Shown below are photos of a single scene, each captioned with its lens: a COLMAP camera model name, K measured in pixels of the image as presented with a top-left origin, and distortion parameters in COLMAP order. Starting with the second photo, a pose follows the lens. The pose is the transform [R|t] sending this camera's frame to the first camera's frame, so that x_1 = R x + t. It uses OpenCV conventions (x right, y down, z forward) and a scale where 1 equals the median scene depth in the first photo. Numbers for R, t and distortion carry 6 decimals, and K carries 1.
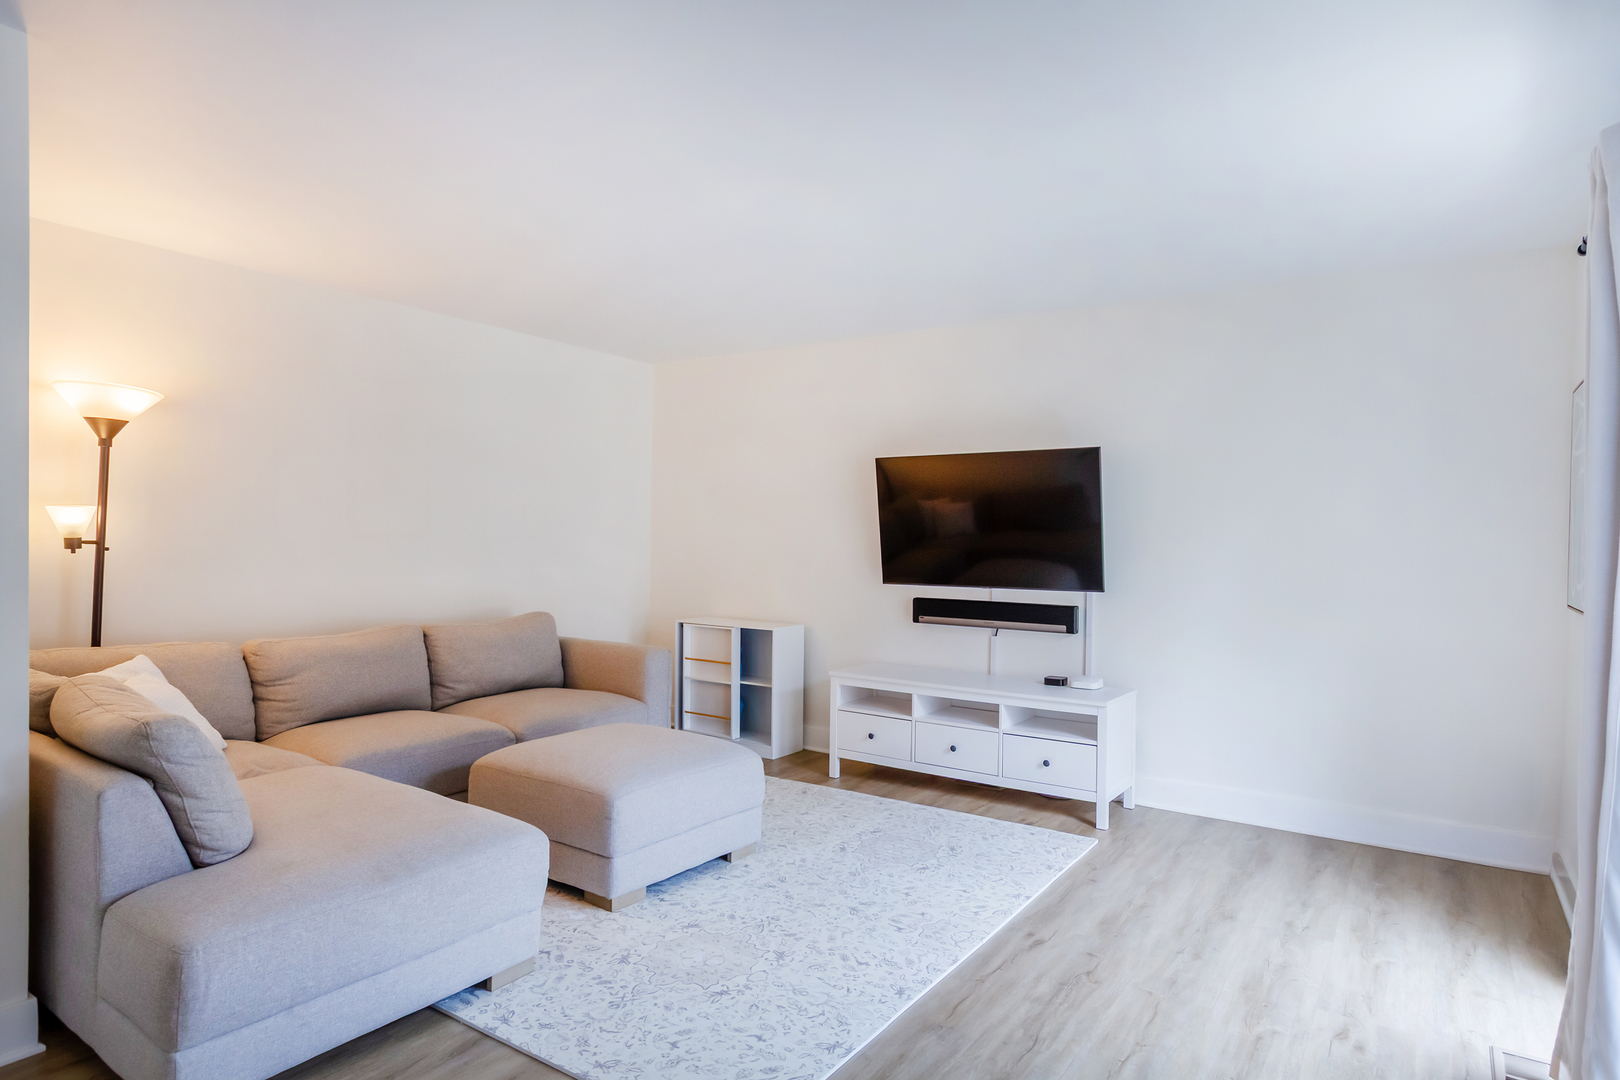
lens RADIAL K [[912.5, 0, 808.1], [0, 912.5, 564.4], [0, 0, 1]] dist [0.003640, 0.000390]
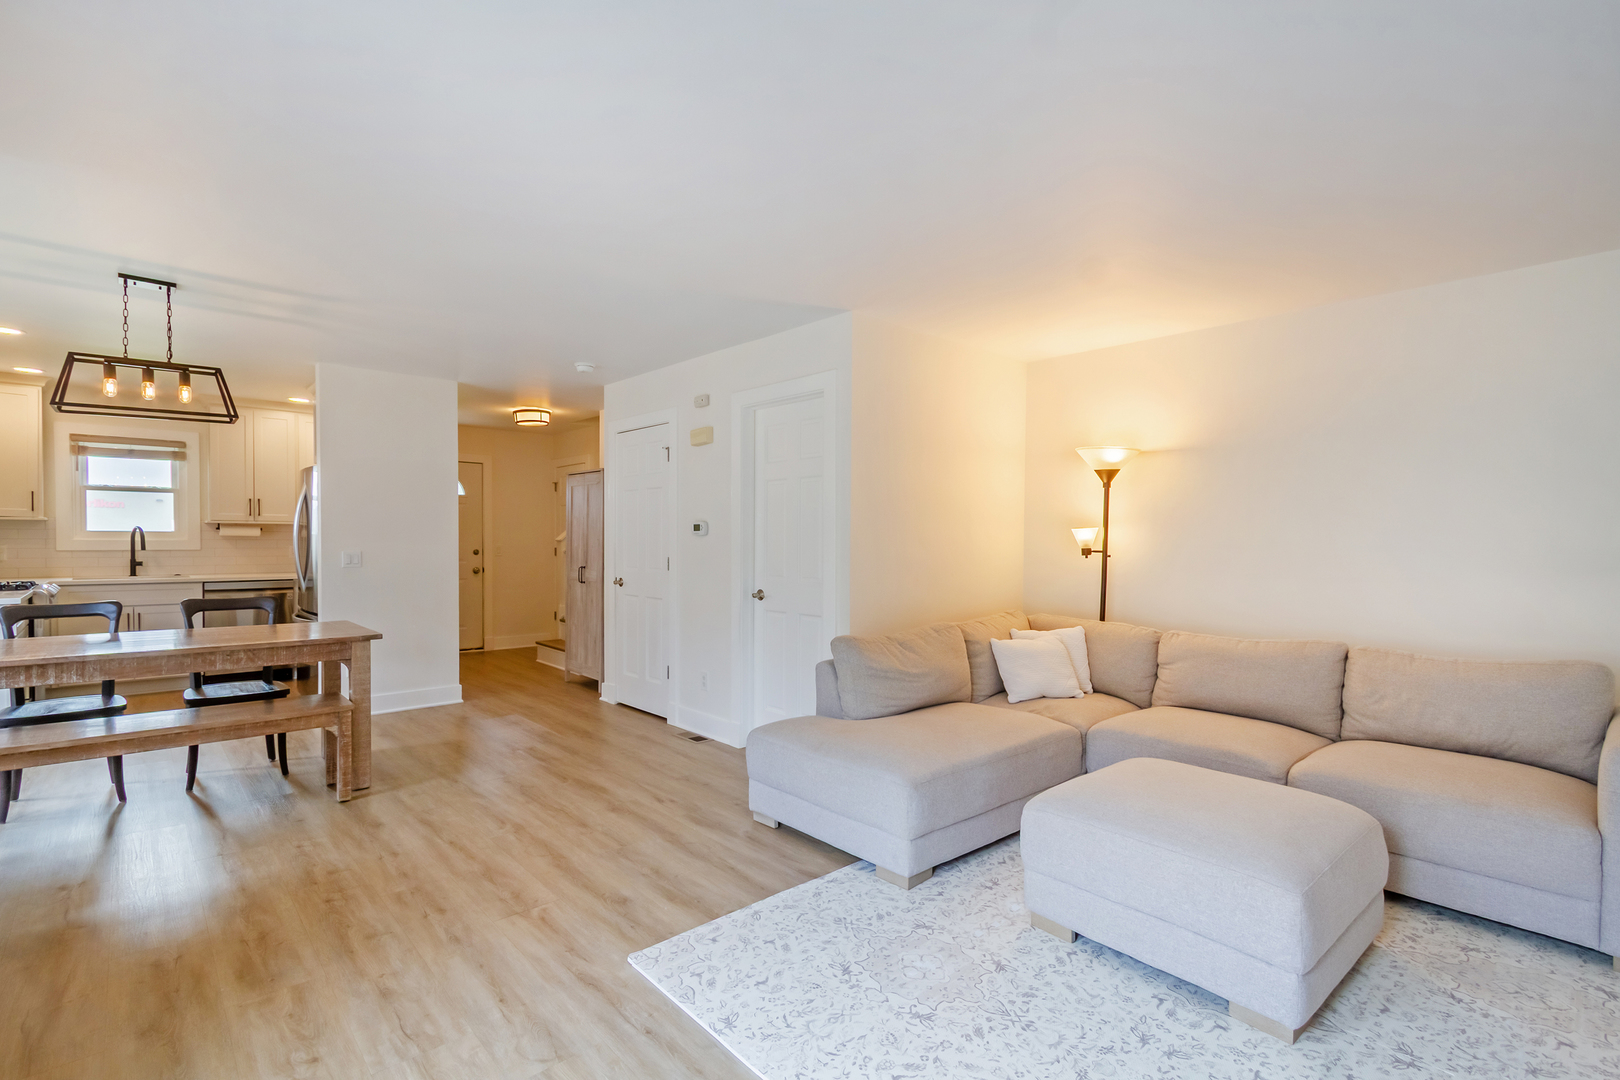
lens RADIAL K [[743.2, 0, 808.4], [0, 743.2, 544.0], [0, 0, 1]] dist [-0.001151, -0.000034]
pose [[-0.229415, -0.012359, -0.973250, 0.536298], [-0.043398, 0.999055, -0.002457, -0.012222], [0.972361, 0.041673, -0.229735, 0.807006]]
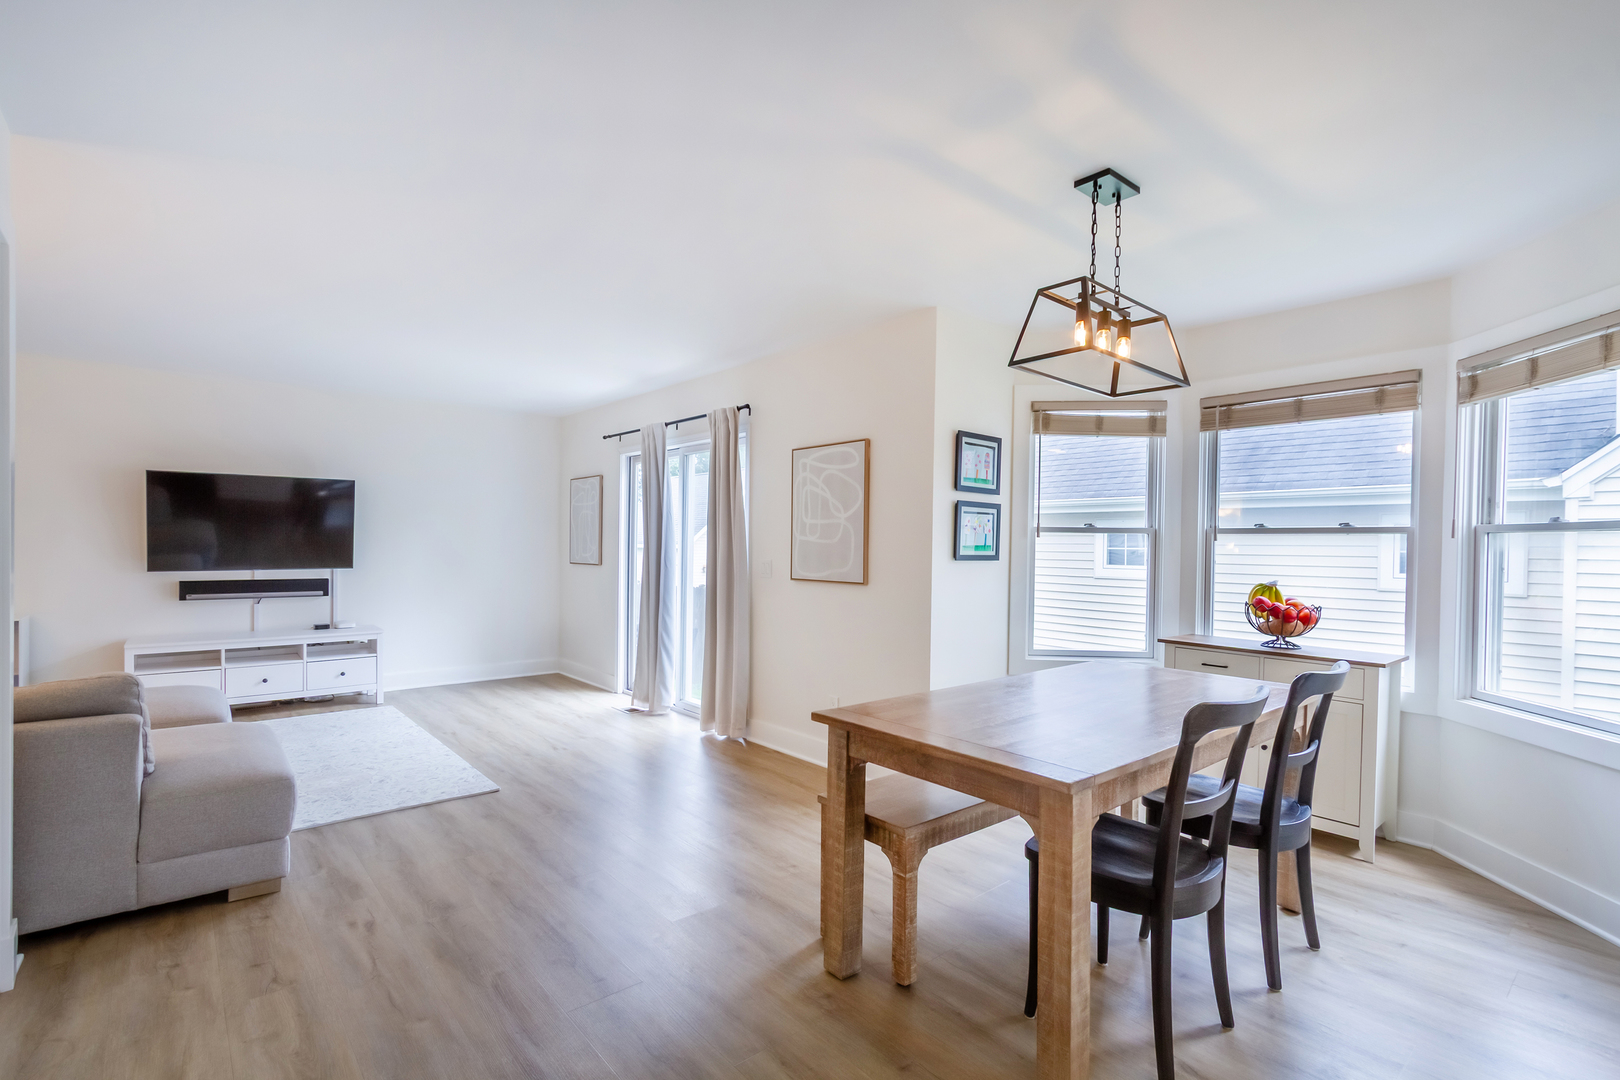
lens RADIAL K [[743.2, 0, 808.4], [0, 743.2, 544.0], [0, 0, 1]] dist [-0.001151, -0.000034]
pose [[0.256242, -0.007992, 0.966579, -0.953228], [0.018838, 0.999817, 0.003273, -0.003311], [-0.966429, 0.017370, 0.256346, -0.174157]]
